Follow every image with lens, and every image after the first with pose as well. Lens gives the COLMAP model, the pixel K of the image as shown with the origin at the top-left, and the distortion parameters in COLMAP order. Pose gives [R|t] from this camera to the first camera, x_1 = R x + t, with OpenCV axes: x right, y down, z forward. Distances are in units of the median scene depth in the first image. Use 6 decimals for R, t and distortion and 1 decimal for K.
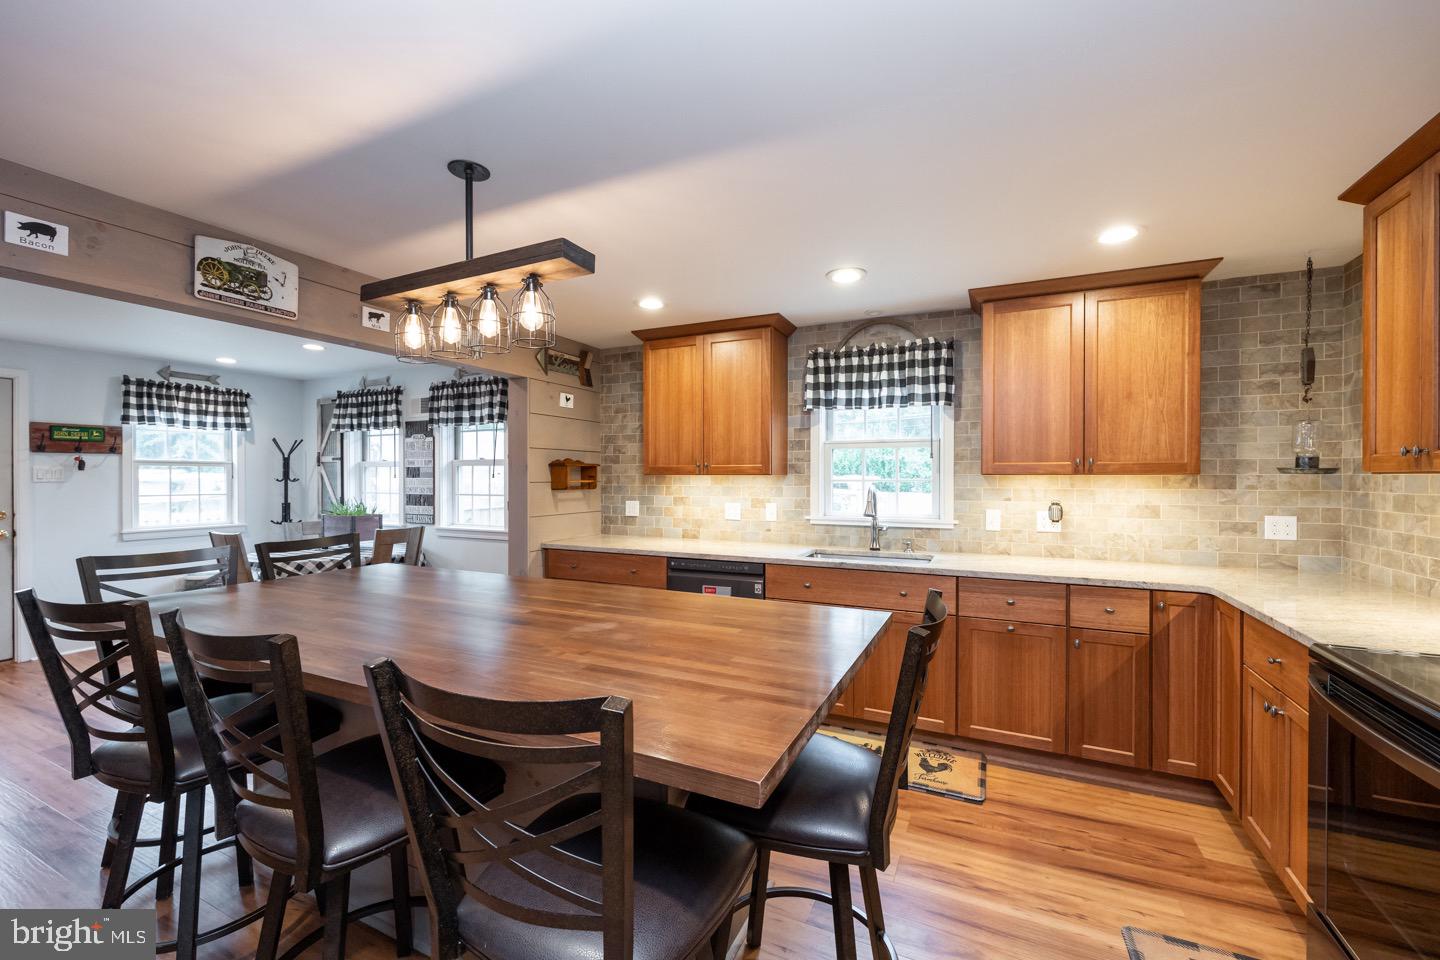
lens RADIAL K [[582.8, 0, 724.0], [0, 582.8, 480.4], [0, 0, 1]] dist [-0.001163, -0.000311]
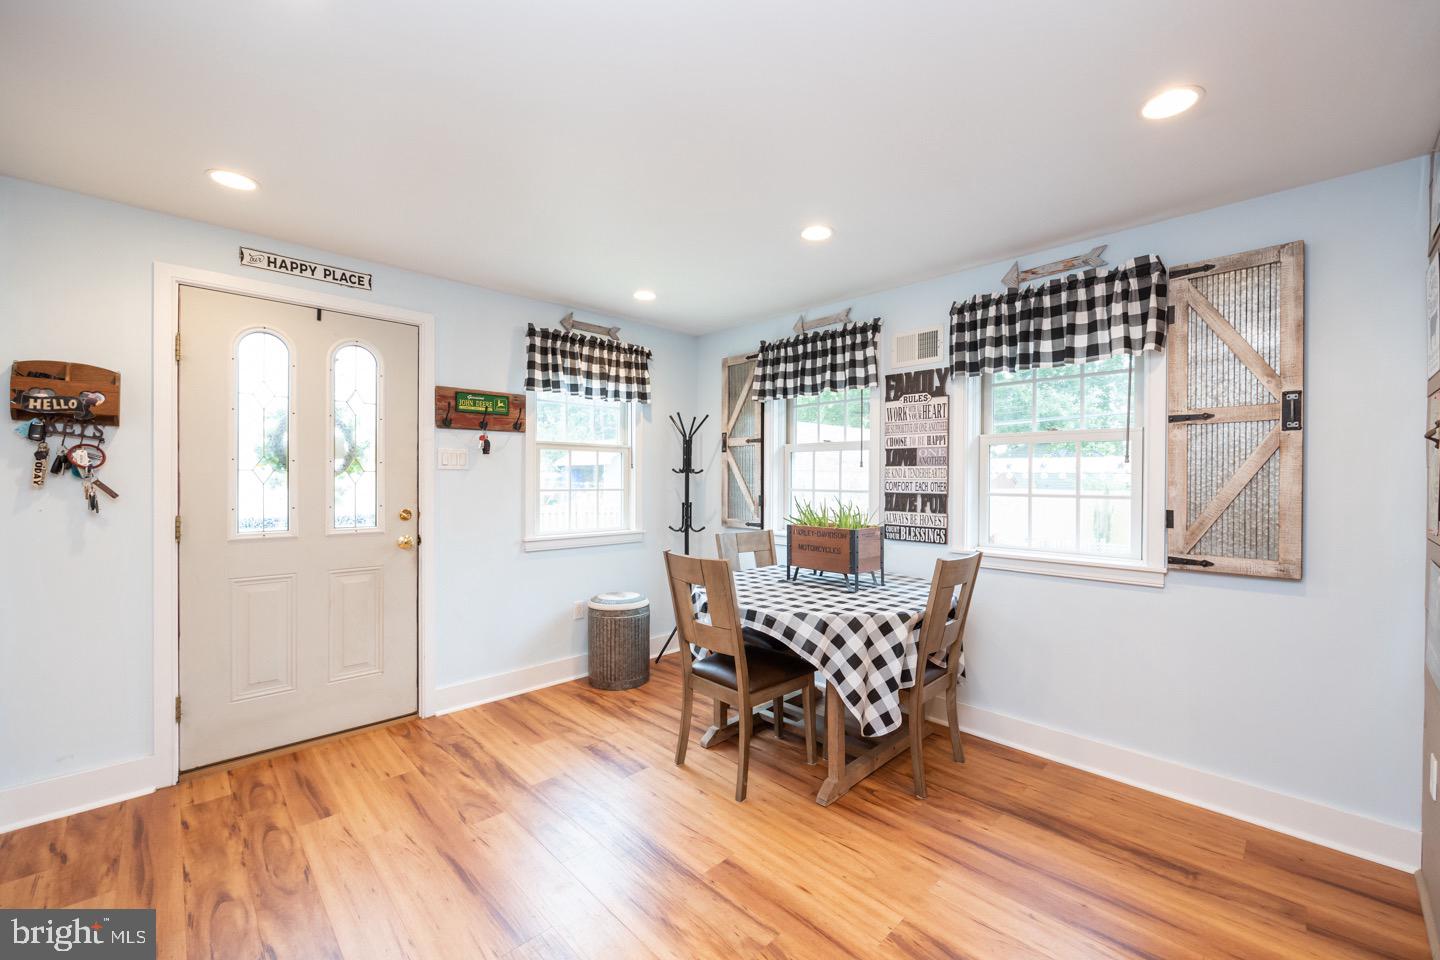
lens RADIAL K [[582.8, 0, 728.8], [0, 582.8, 481.2], [0, 0, 1]] dist [-0.001163, -0.000311]
pose [[0.939860, 0.005659, -0.341513, -0.535036], [-0.006506, 0.999978, -0.001334, 0.014489], [0.341498, 0.003475, 0.939876, 0.393618]]
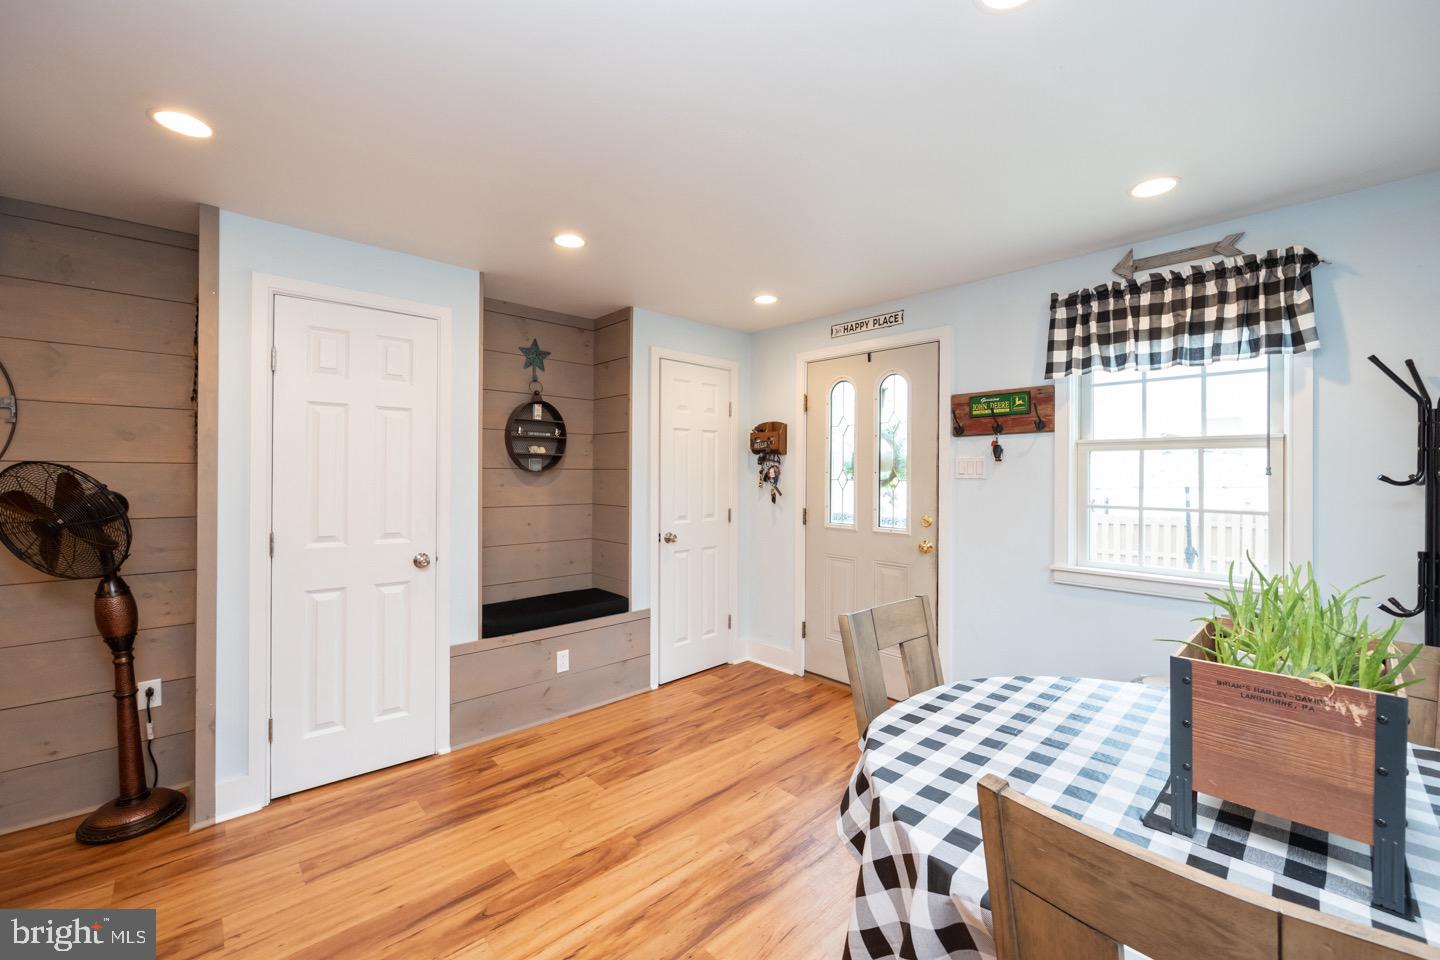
lens RADIAL K [[582.8, 0, 717.7], [0, 582.8, 468.9], [0, 0, 1]] dist [-0.001163, -0.000311]
pose [[-0.375427, -0.007056, -0.926825, -0.365945], [-0.009423, 0.999948, -0.003795, -0.003206], [0.926804, 0.007309, -0.375474, 0.889337]]
